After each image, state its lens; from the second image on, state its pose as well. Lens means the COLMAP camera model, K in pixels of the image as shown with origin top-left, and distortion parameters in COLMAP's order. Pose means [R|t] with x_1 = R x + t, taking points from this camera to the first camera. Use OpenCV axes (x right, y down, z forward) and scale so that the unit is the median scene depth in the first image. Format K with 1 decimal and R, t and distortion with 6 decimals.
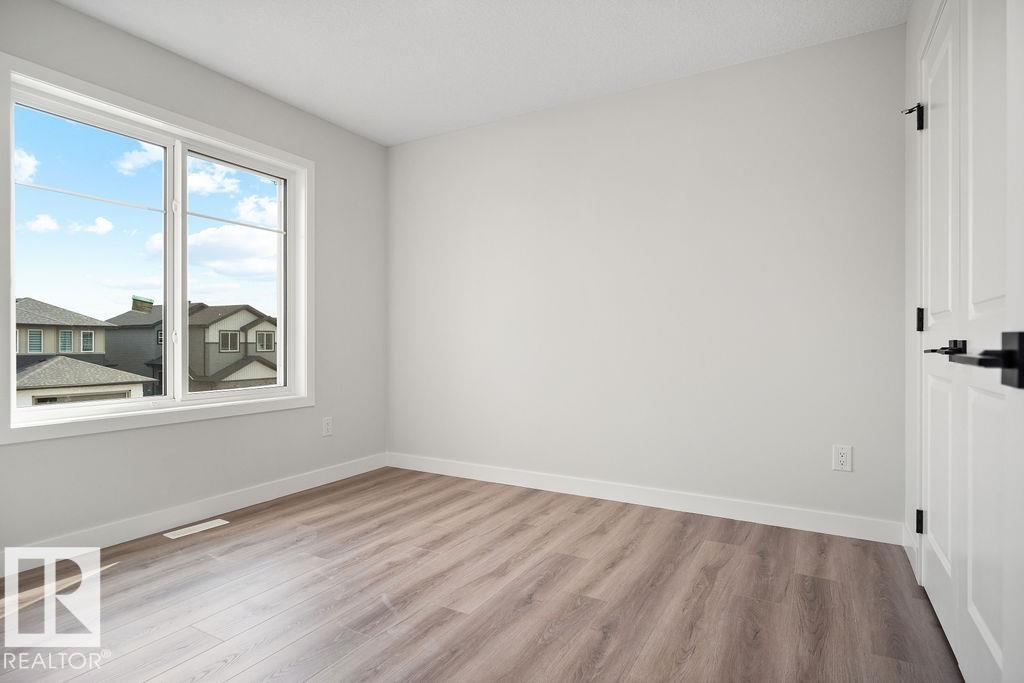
lens RADIAL K [[523.5, 0, 506.1], [0, 523.5, 340.2], [0, 0, 1]] dist [-0.003117, -0.000382]
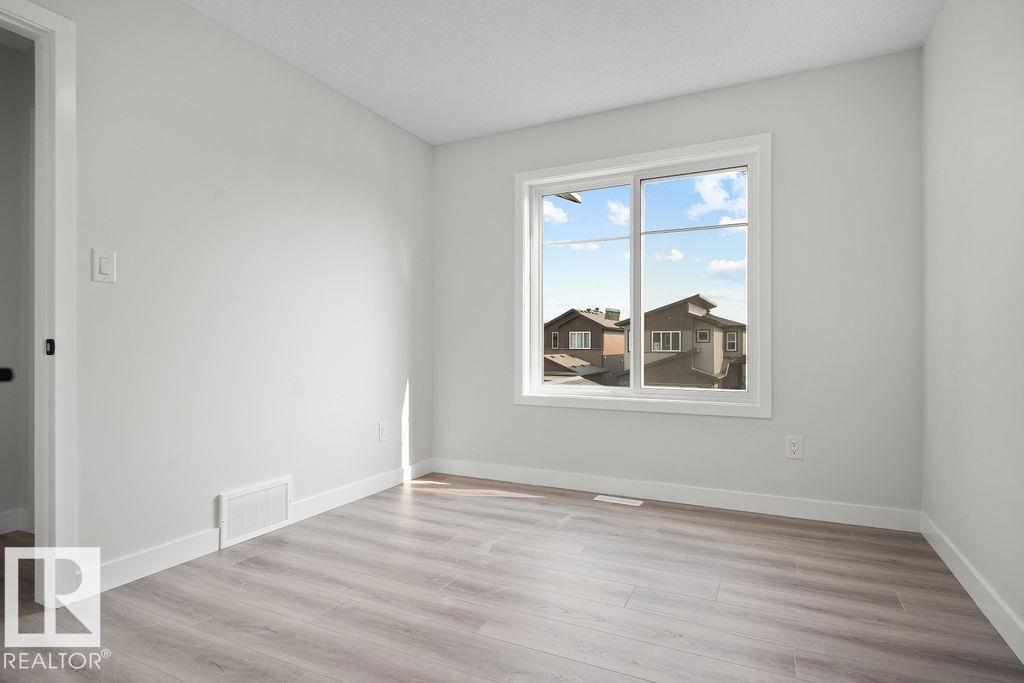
lens RADIAL K [[523.5, 0, 506.1], [0, 523.5, 340.2], [0, 0, 1]] dist [-0.003117, -0.000382]
pose [[0.092551, -0.007026, -0.995683, 0.556315], [0.000907, 0.999975, -0.006972, 0.003331], [0.995708, -0.000258, 0.092555, 0.616385]]
